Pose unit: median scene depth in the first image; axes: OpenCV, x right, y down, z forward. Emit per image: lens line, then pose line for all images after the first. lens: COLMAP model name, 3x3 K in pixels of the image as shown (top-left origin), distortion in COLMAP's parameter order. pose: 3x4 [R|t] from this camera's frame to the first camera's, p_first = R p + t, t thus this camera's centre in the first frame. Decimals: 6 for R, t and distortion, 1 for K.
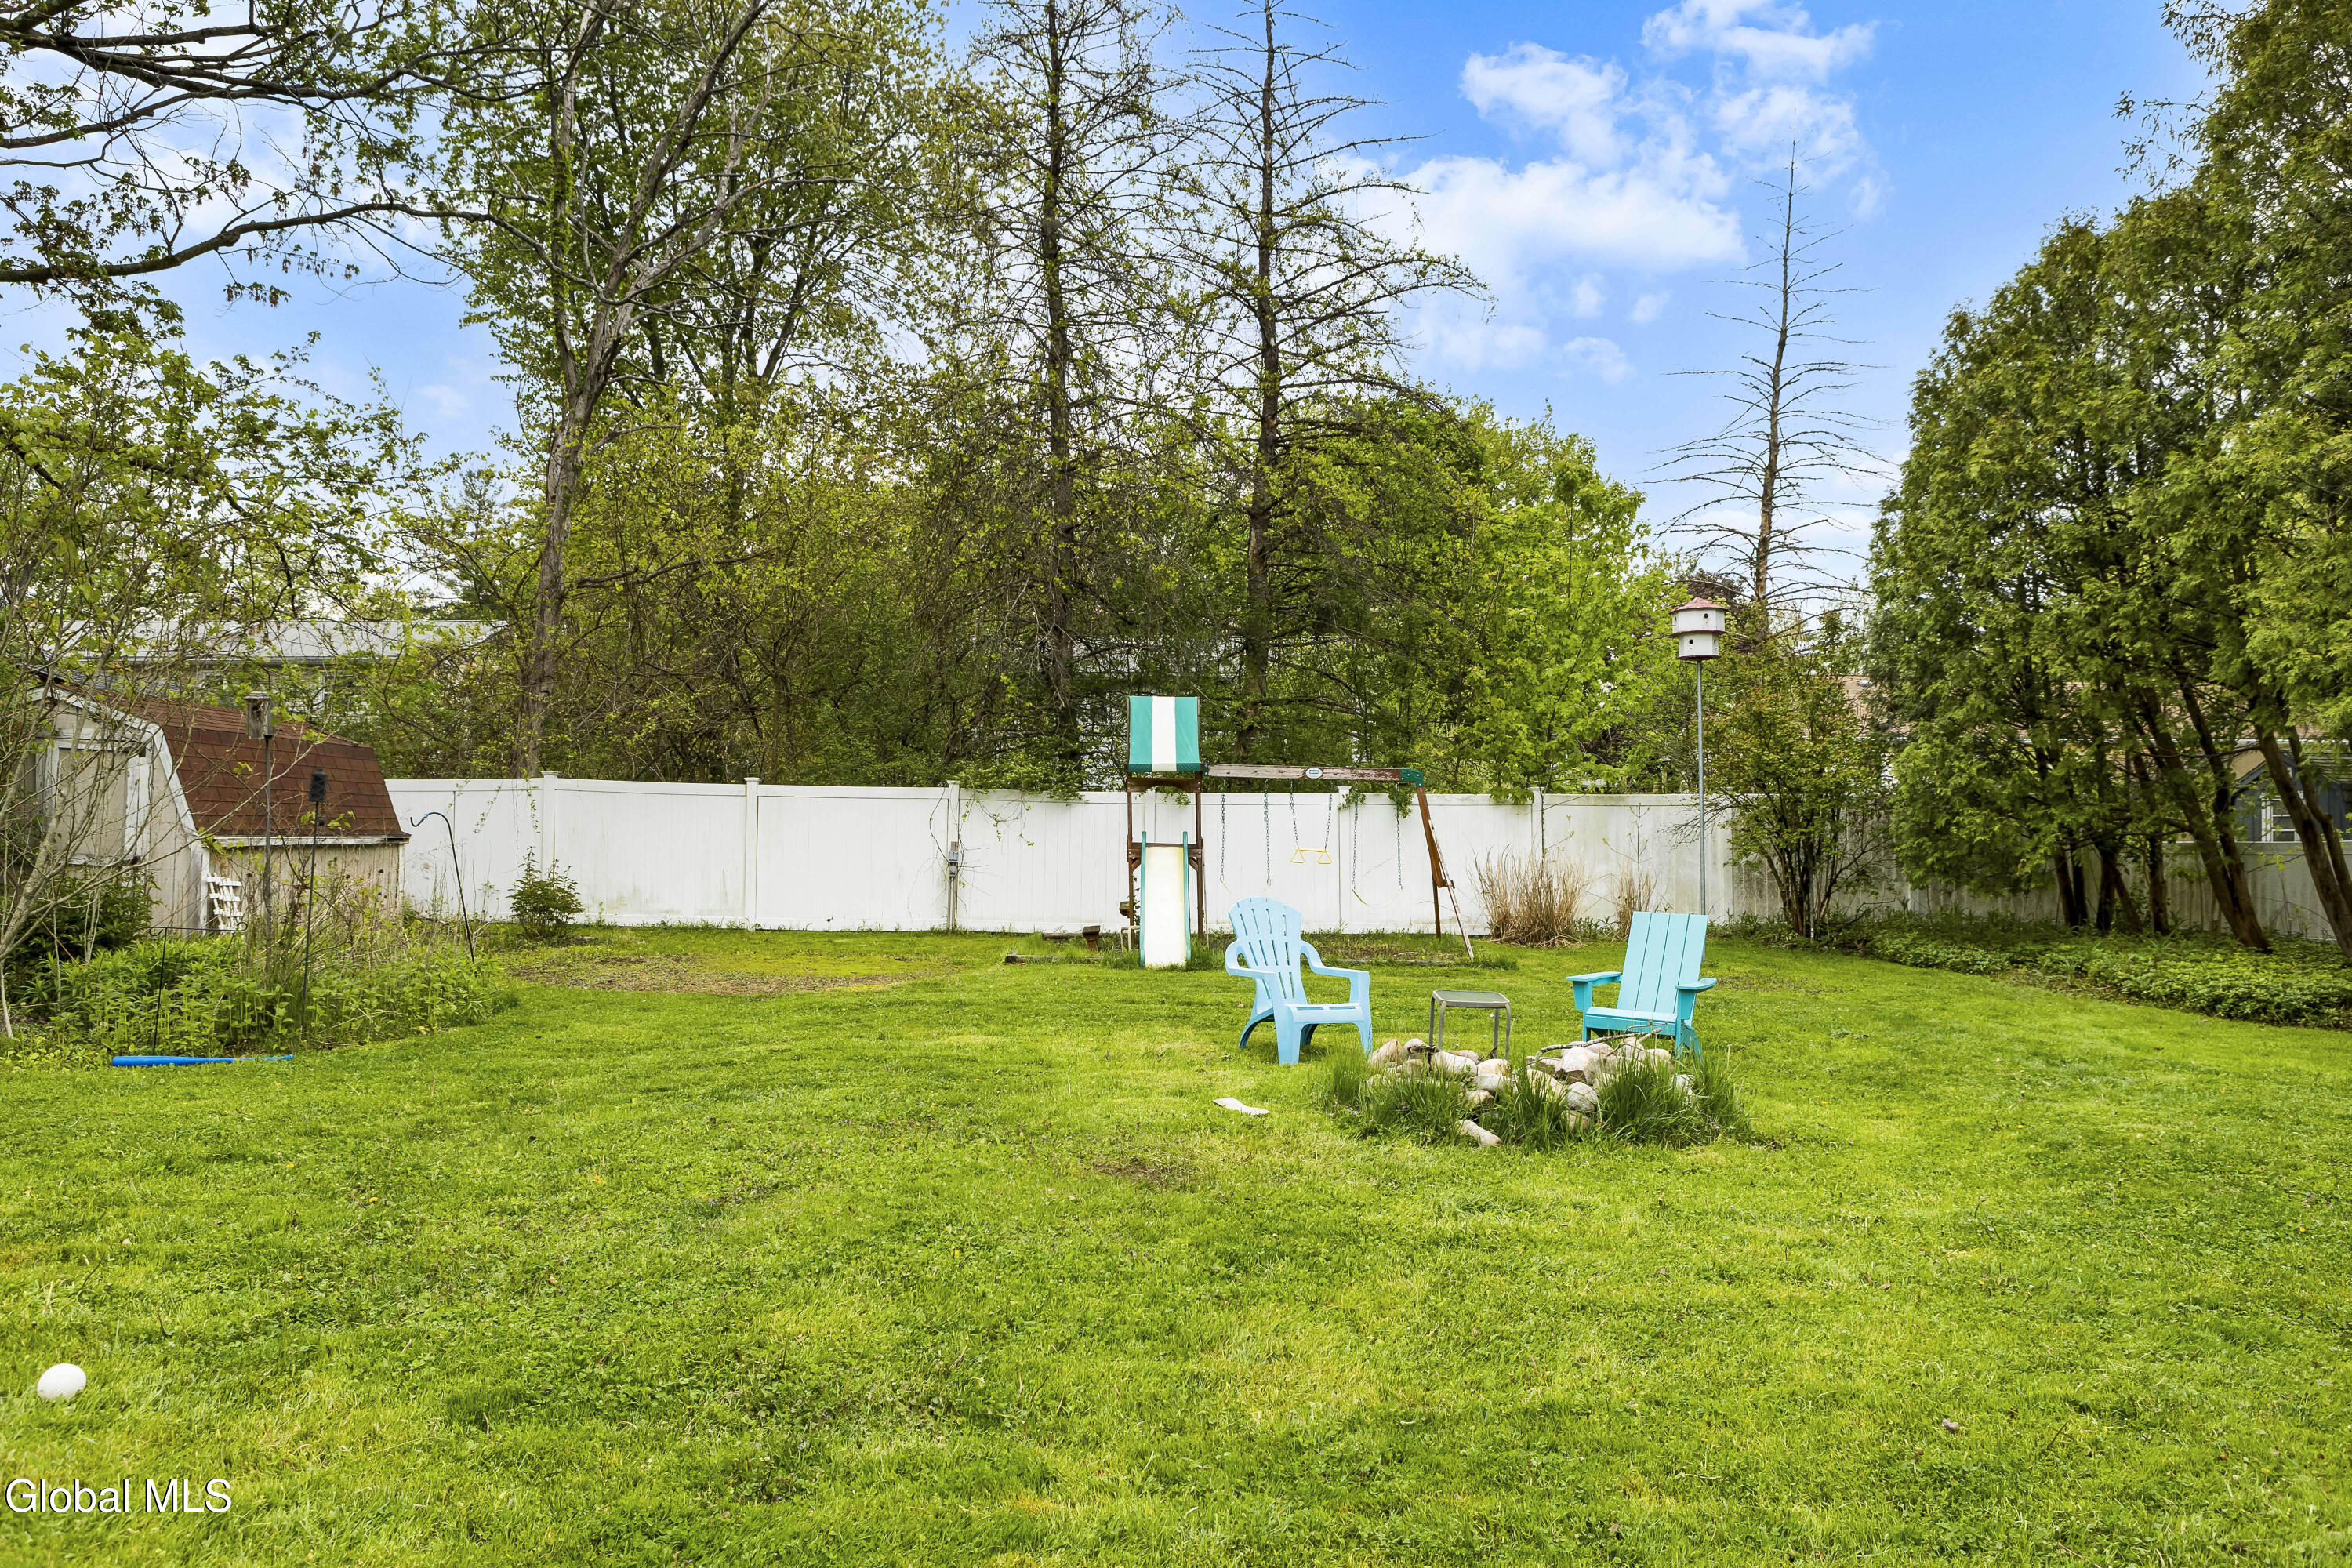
lens RADIAL K [[1617.9, 0, 1177.2], [0, 1617.9, 803.6], [0, 0, 1]] dist [-0.001587, 0.008777]
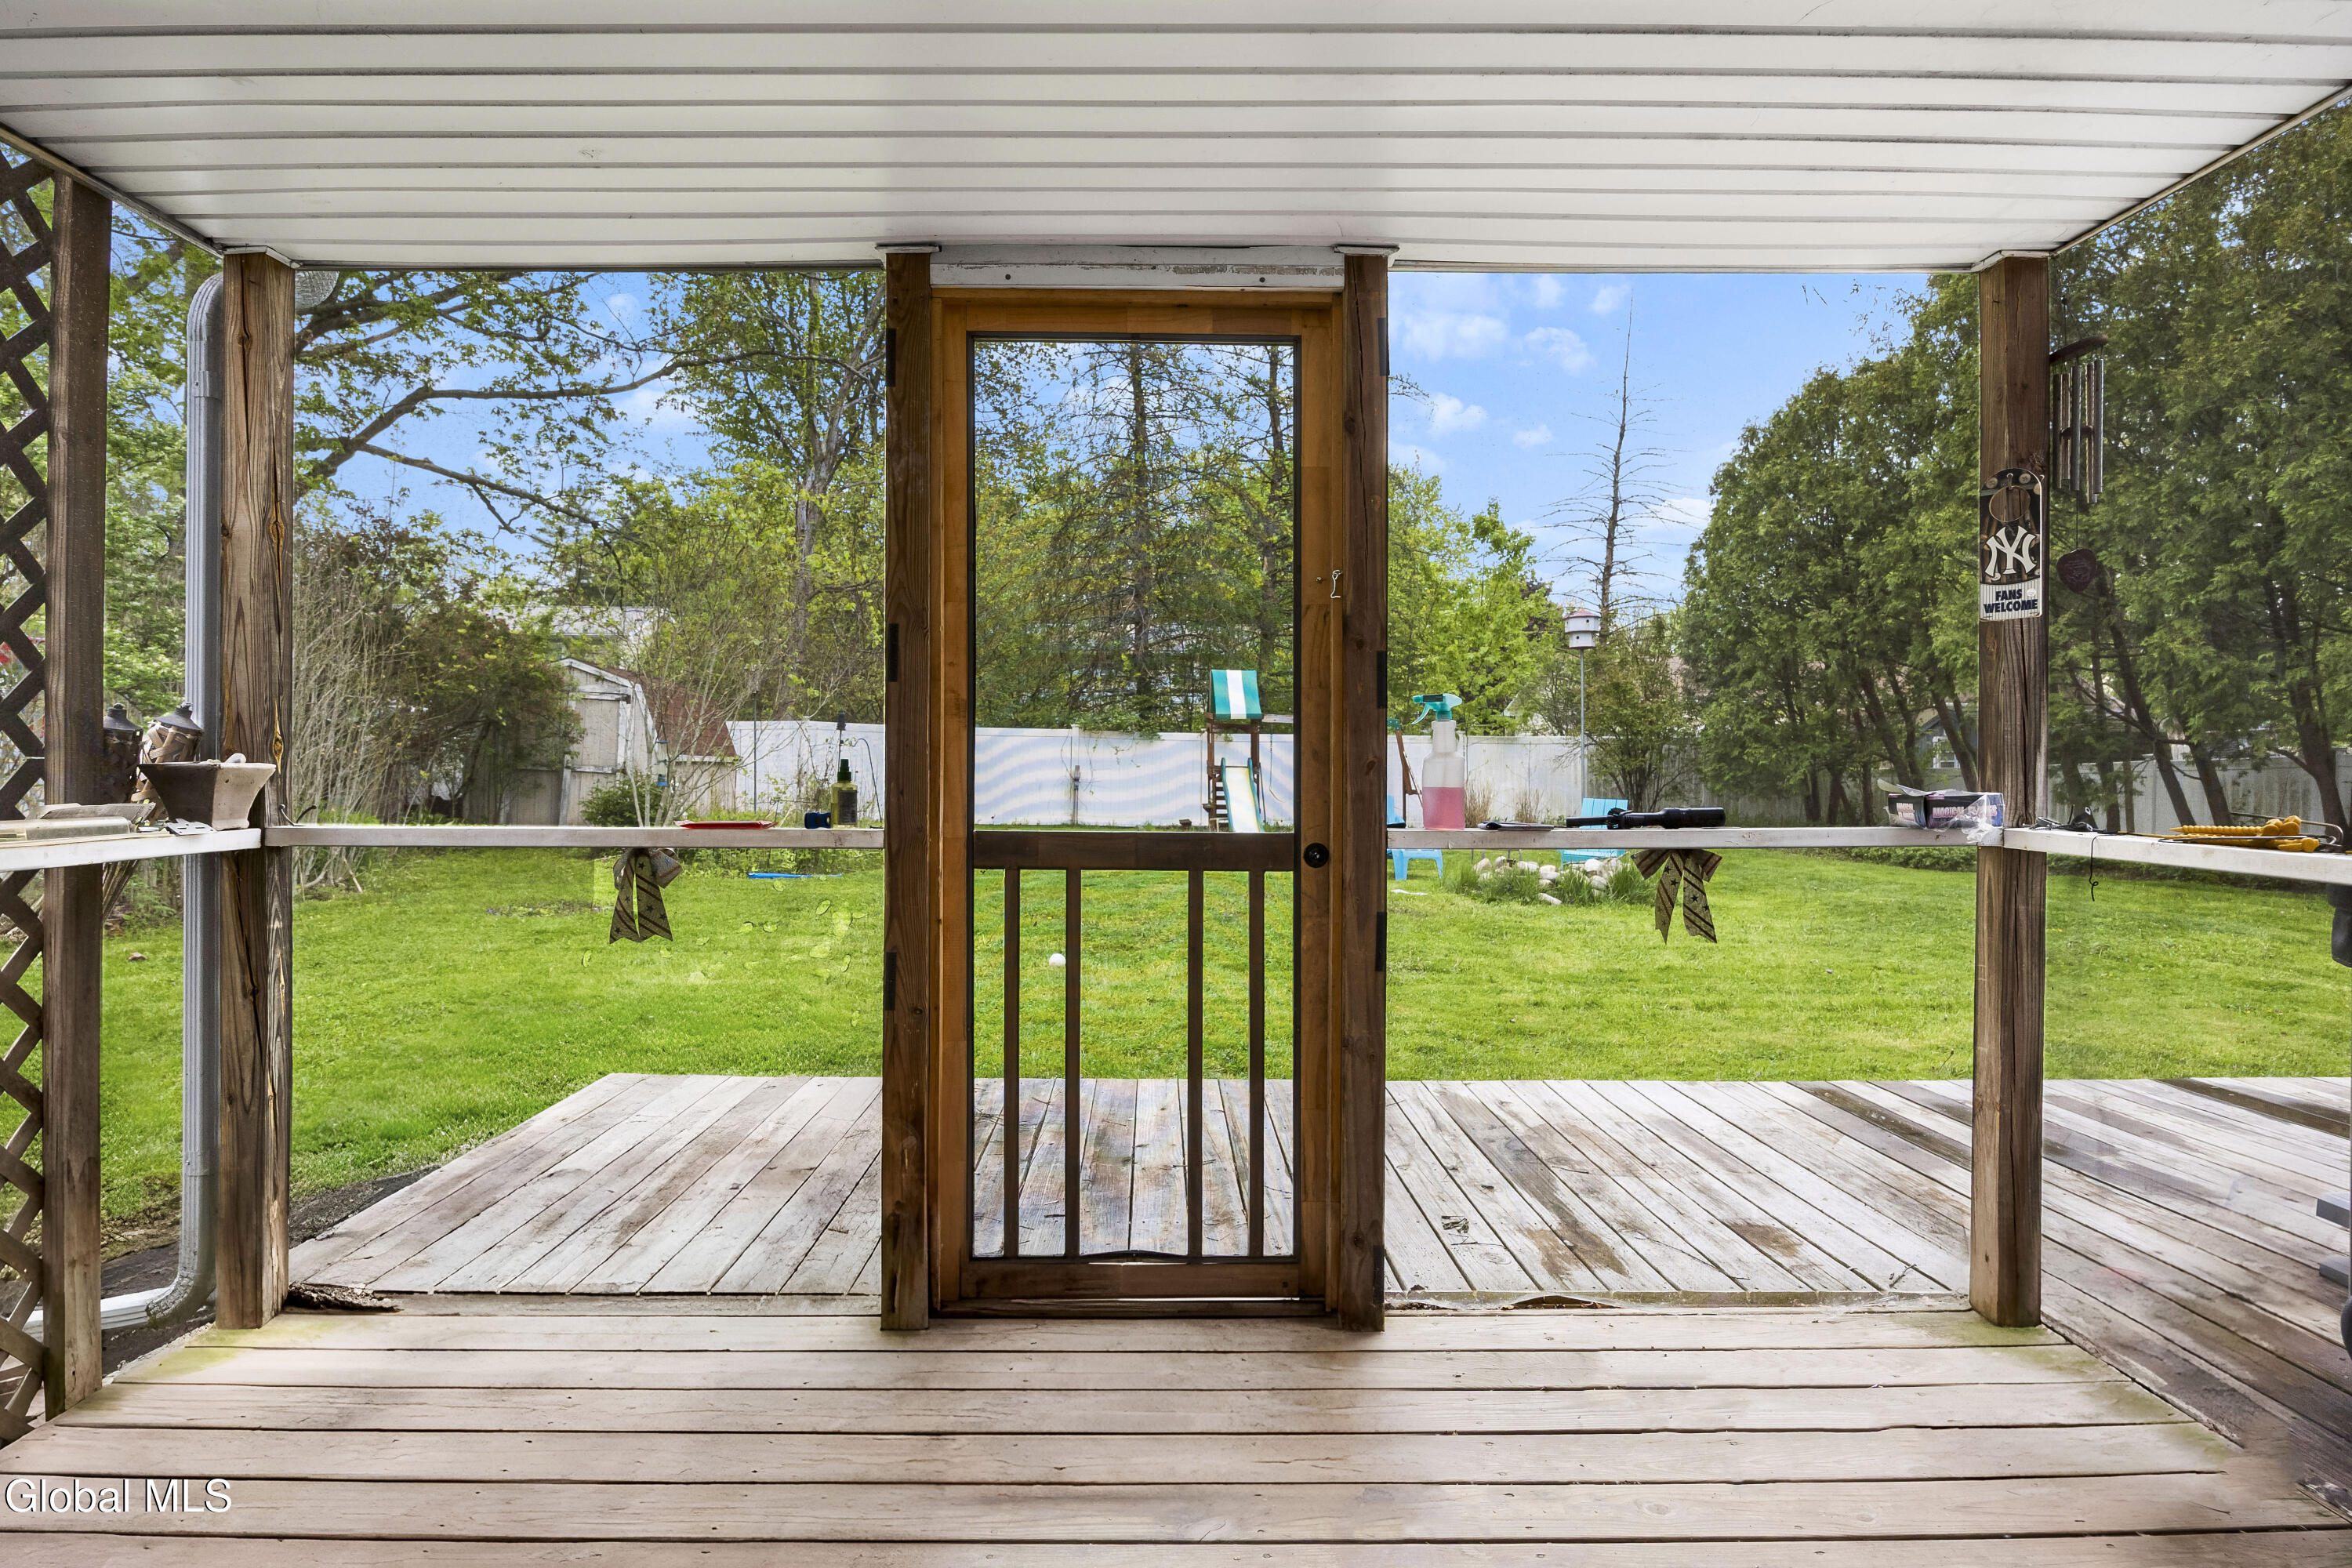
lens RADIAL K [[1225.3, 0, 1160.7], [0, 1225.3, 776.0], [0, 0, 1]] dist [0.013702, -0.000559]
pose [[0.999310, 0.004018, 0.036930, -0.126895], [-0.004836, 0.999744, 0.022085, 0.009661], [-0.036832, -0.022248, 0.999074, -0.170578]]
